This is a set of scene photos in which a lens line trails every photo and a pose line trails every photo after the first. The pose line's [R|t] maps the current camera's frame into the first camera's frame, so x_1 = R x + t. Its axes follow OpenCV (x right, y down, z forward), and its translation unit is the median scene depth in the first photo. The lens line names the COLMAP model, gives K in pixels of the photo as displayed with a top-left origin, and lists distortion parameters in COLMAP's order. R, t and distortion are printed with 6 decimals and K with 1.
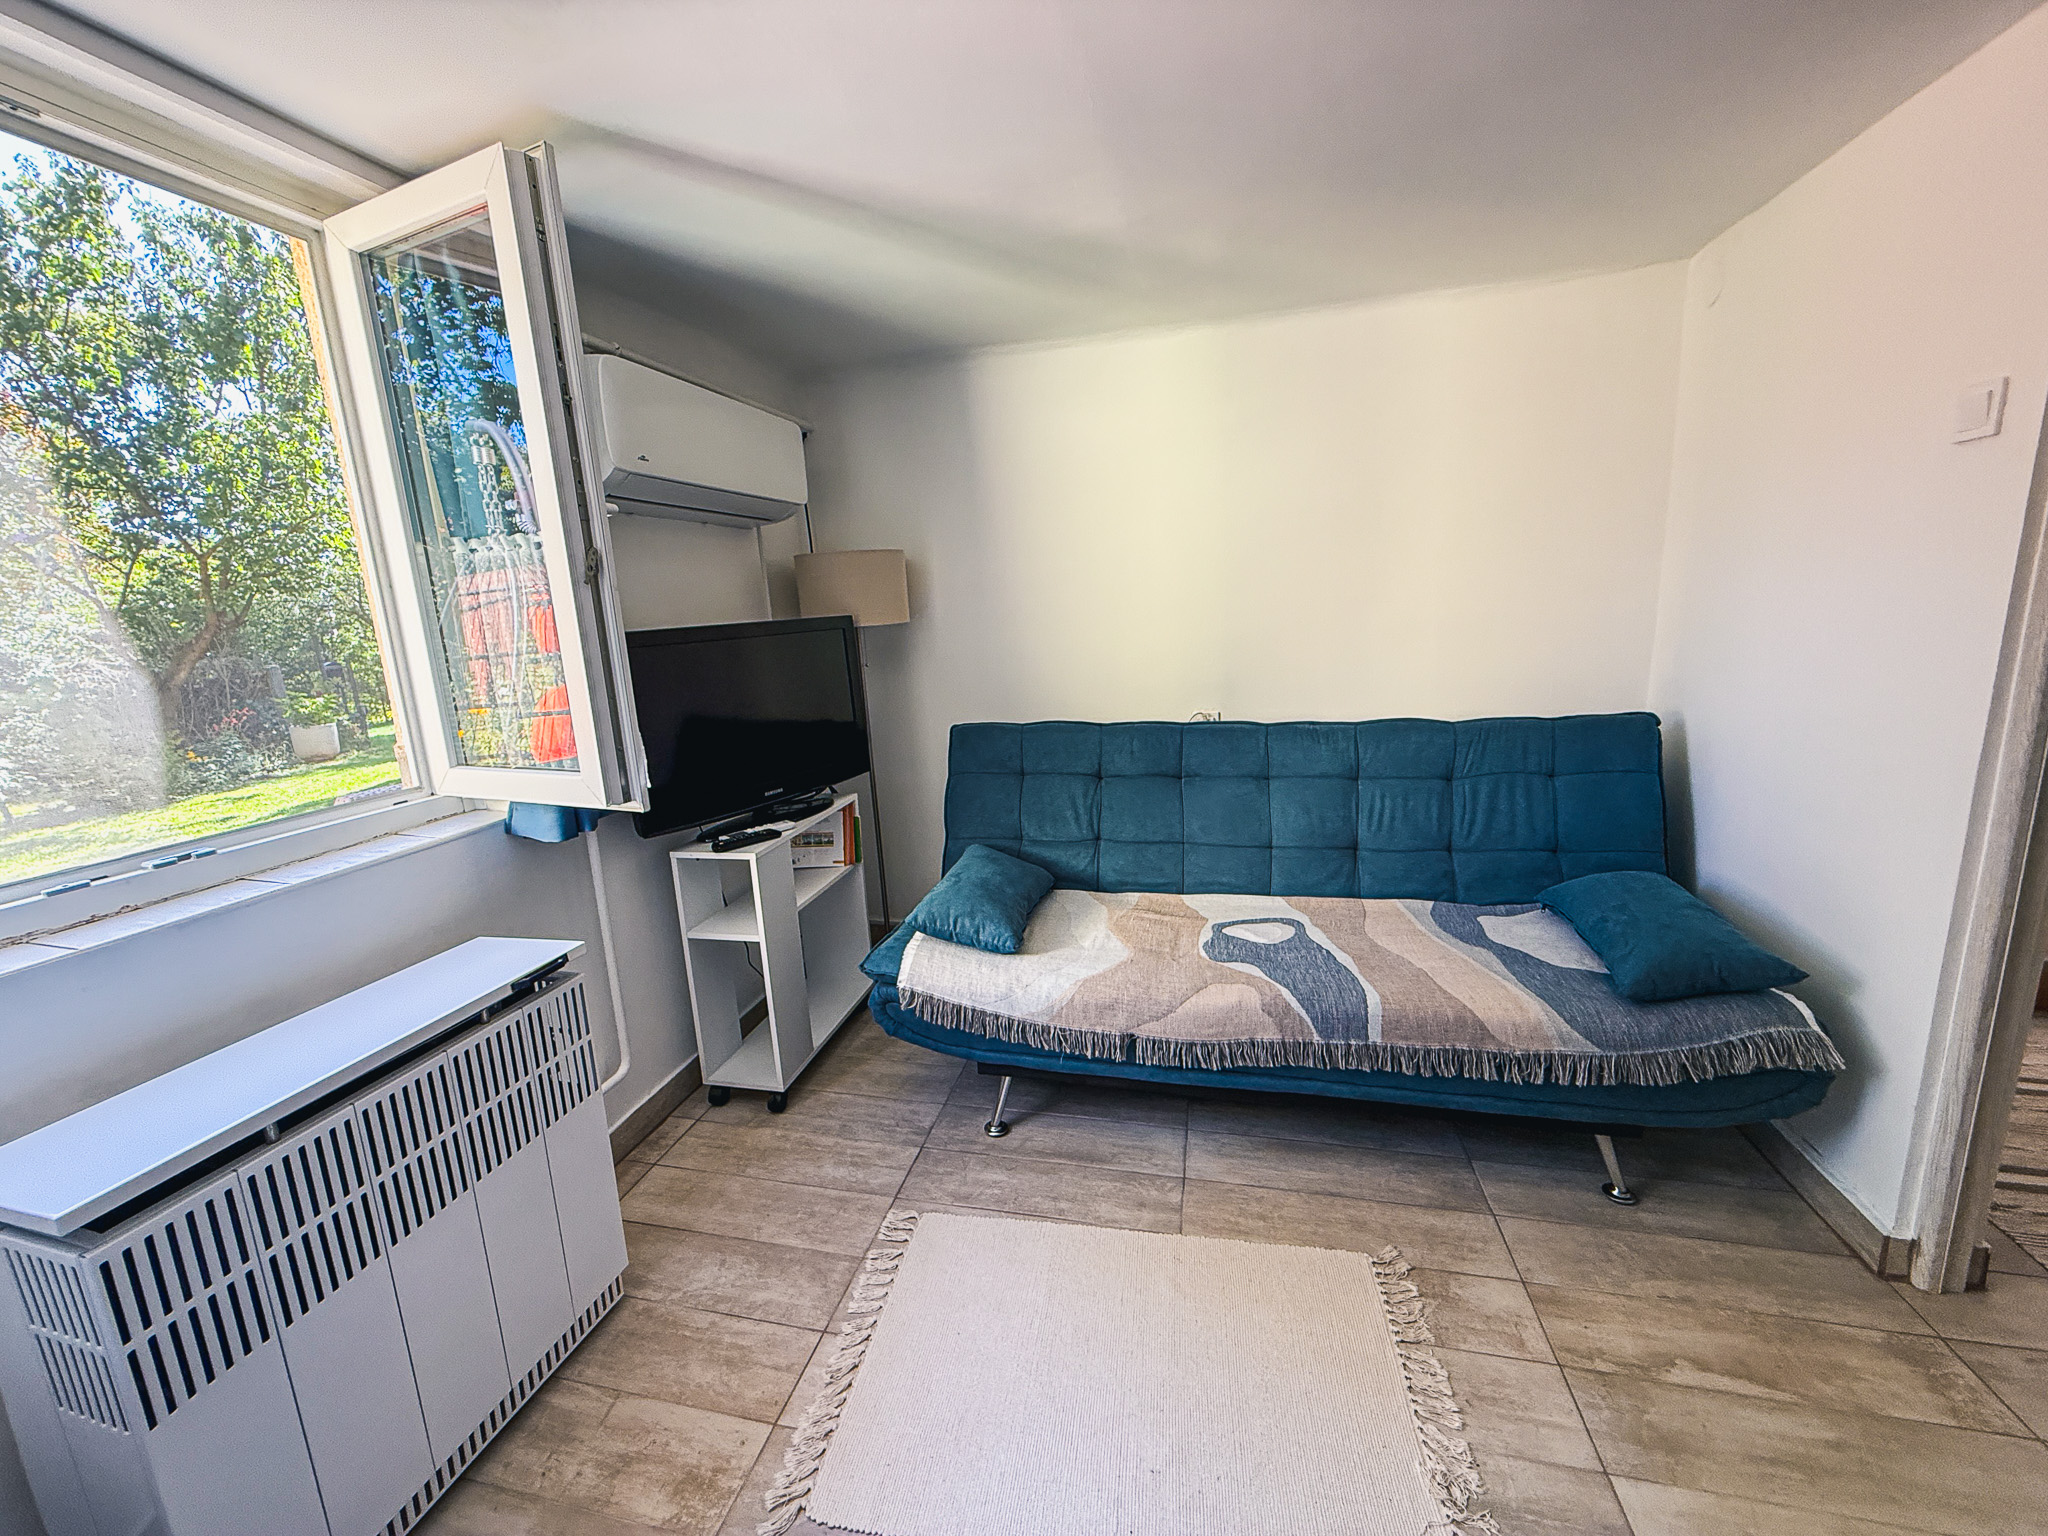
lens RADIAL K [[818.3, 0, 1019.0], [0, 818.3, 766.2], [0, 0, 1]] dist [0.001846, 0.000175]
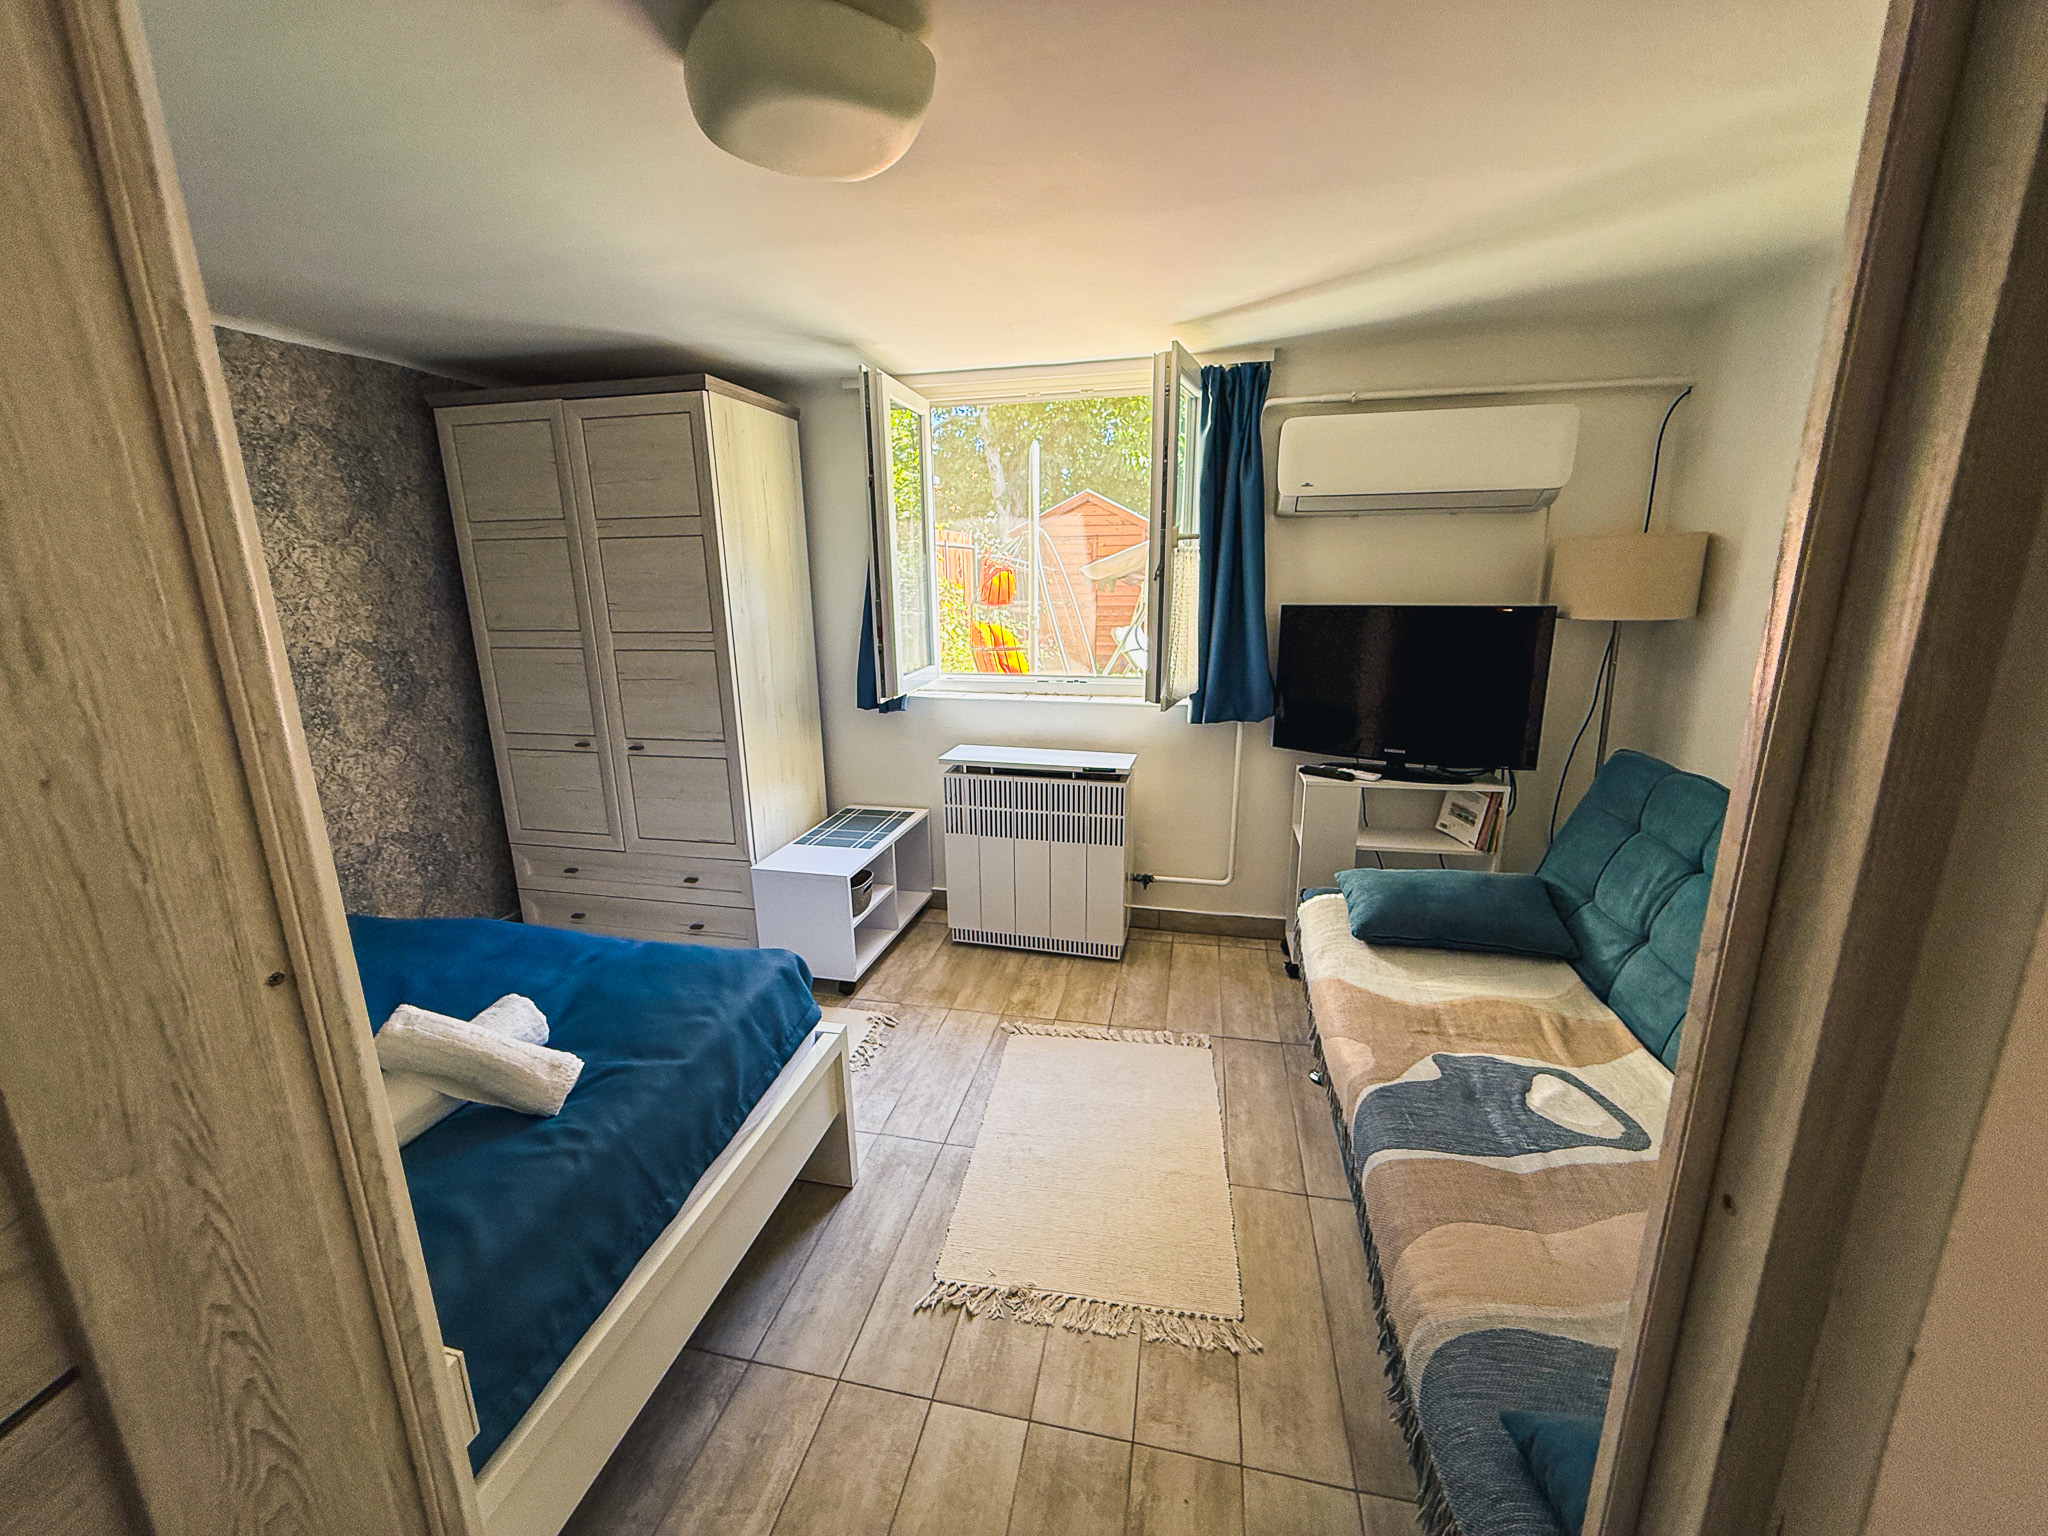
lens RADIAL K [[818.3, 0, 1019.0], [0, 818.3, 766.2], [0, 0, 1]] dist [0.001846, 0.000175]
pose [[0.024441, 0.287757, -0.957392, 1.000020], [-0.188197, 0.941879, 0.278290, -0.211465], [0.981827, 0.173376, 0.077175, 0.471294]]
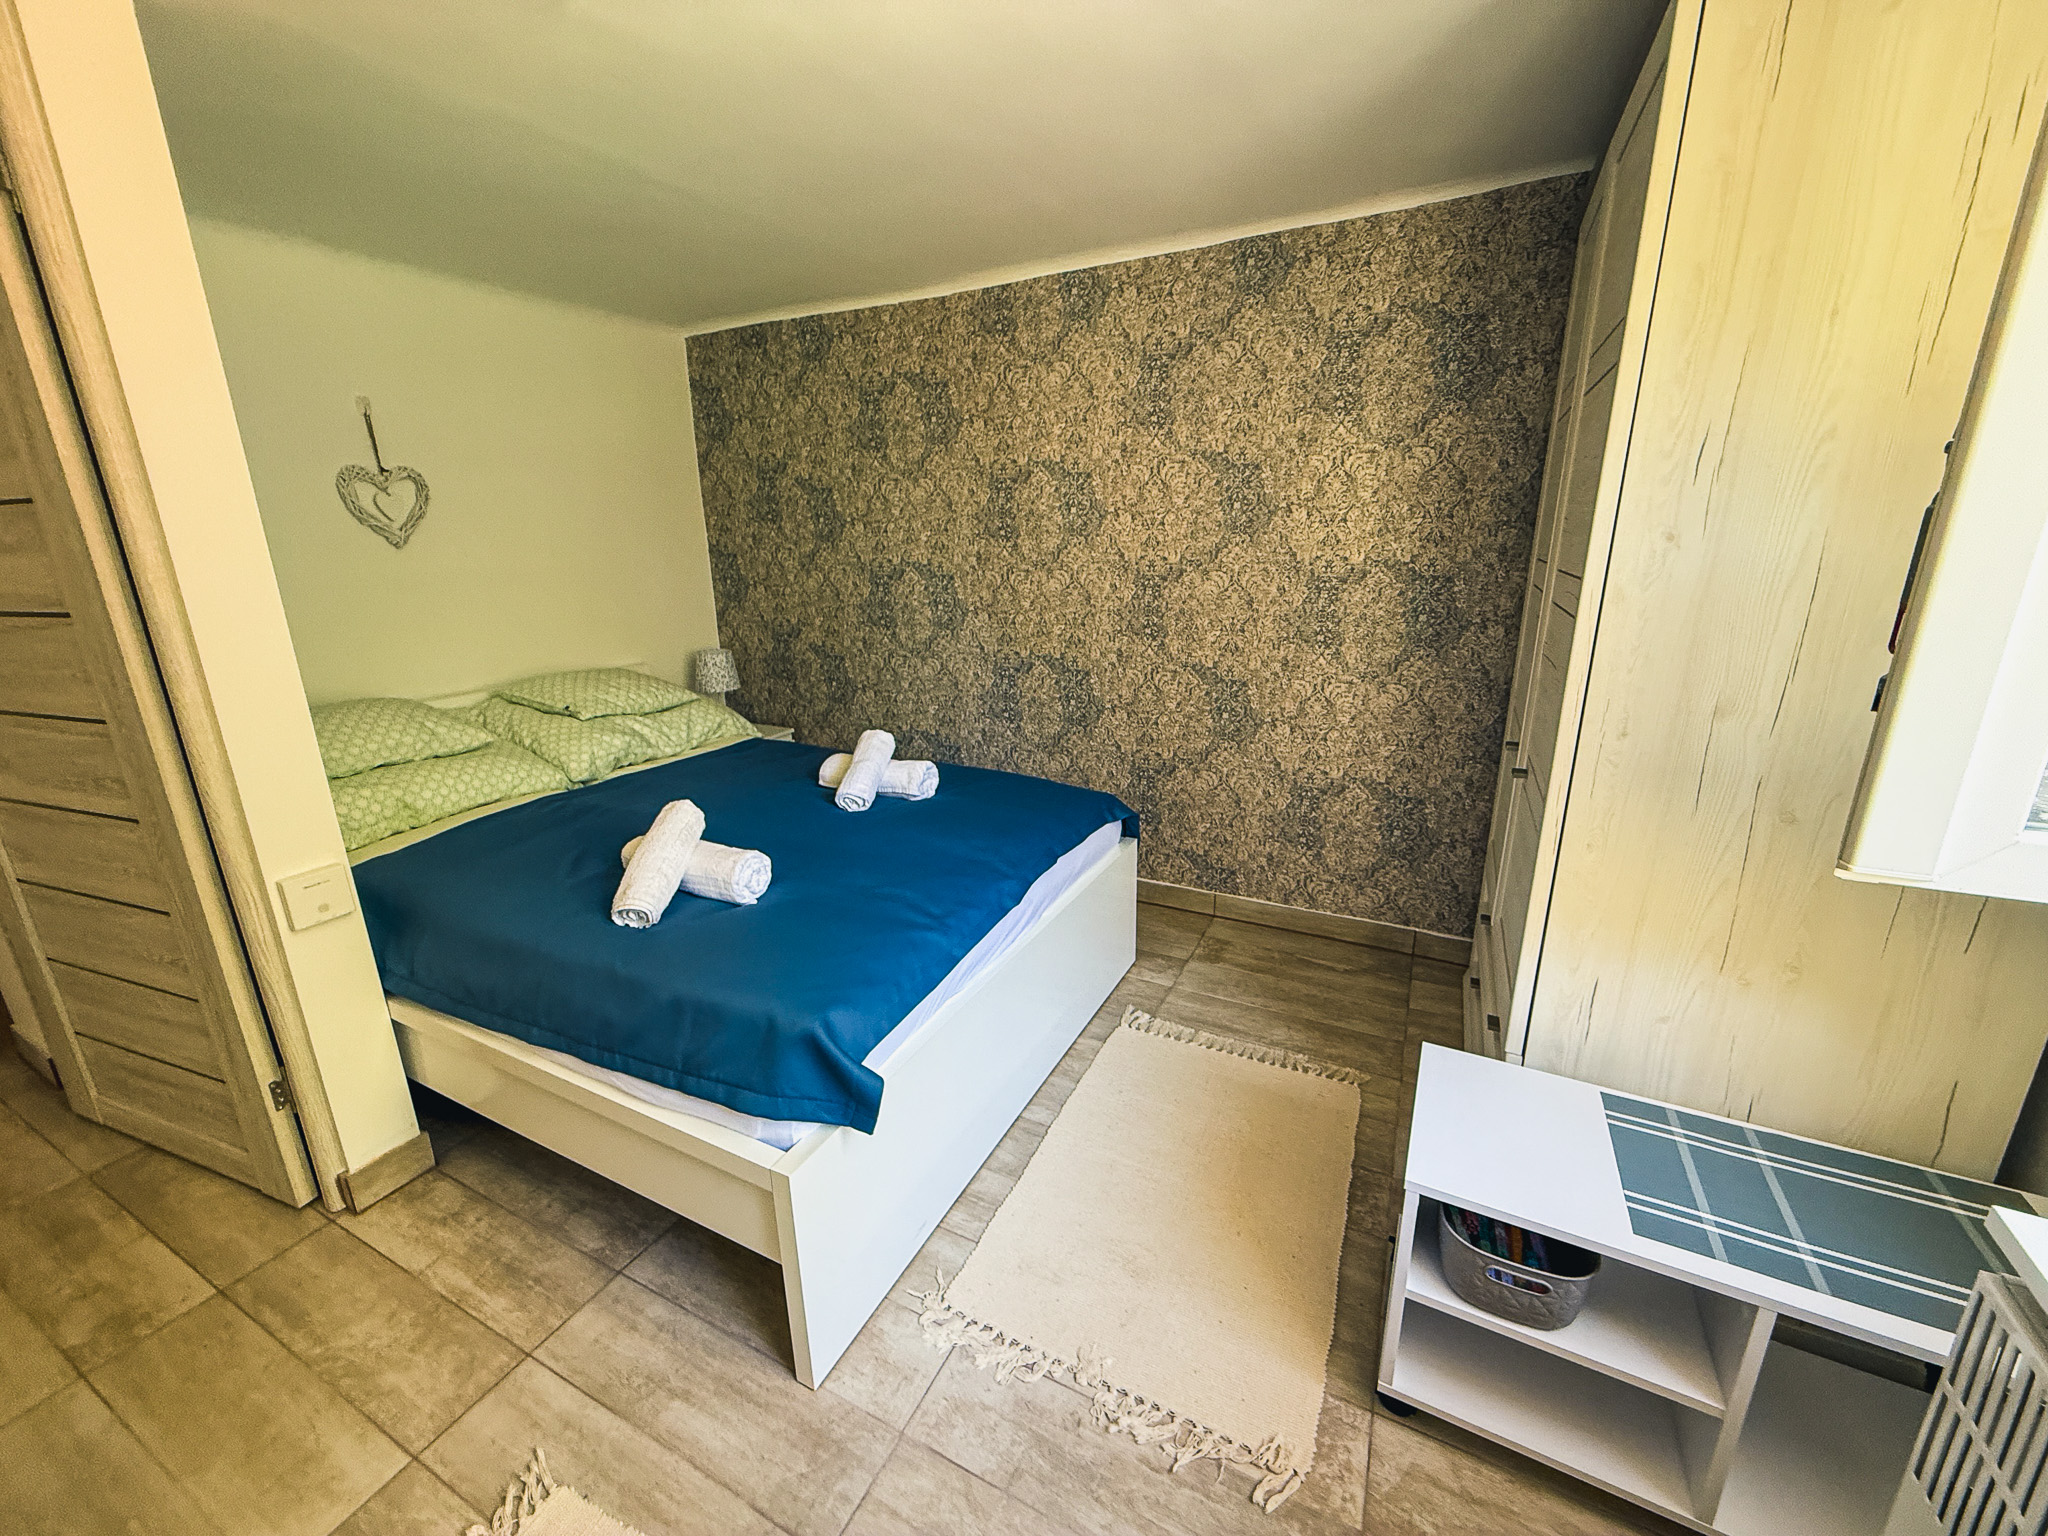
lens RADIAL K [[818.3, 0, 1019.0], [0, 818.3, 766.2], [0, 0, 1]] dist [0.001846, 0.000175]
pose [[-0.970690, 0.002336, 0.240323, -0.184385], [0.112439, 0.888183, 0.445521, -0.146165], [-0.212410, 0.459485, -0.862413, 0.758931]]
